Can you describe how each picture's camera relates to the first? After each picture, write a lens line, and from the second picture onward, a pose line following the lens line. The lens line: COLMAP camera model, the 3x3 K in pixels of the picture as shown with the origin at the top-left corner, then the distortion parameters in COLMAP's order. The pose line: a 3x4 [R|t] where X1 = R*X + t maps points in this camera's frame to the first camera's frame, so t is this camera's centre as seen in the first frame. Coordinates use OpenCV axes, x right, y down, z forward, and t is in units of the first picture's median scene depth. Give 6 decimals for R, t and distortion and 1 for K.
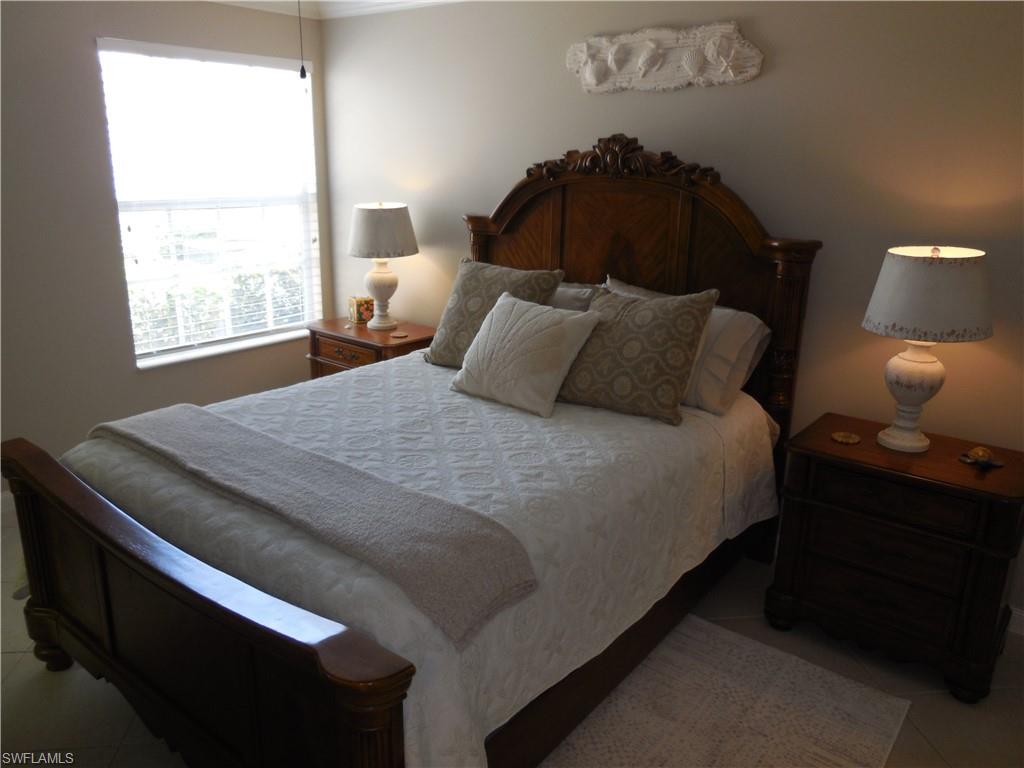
lens RADIAL K [[772.2, 0, 512.0], [0, 772.2, 384.0], [0, 0, 1]] dist [-0.008887, -0.001365]
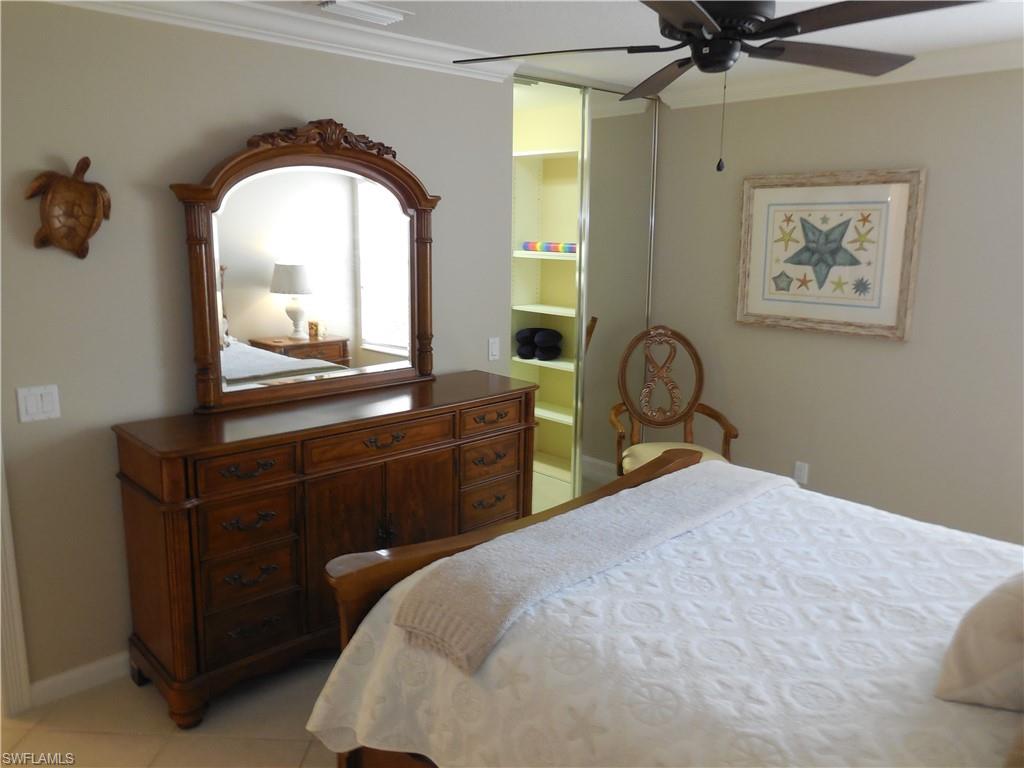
lens RADIAL K [[772.2, 0, 512.0], [0, 772.2, 384.0], [0, 0, 1]] dist [-0.008887, -0.001365]
pose [[-0.150573, 0.173432, -0.973267, 0.632503], [-0.291469, 0.932942, 0.211339, -0.208446], [0.944655, 0.315499, -0.089925, 0.714914]]
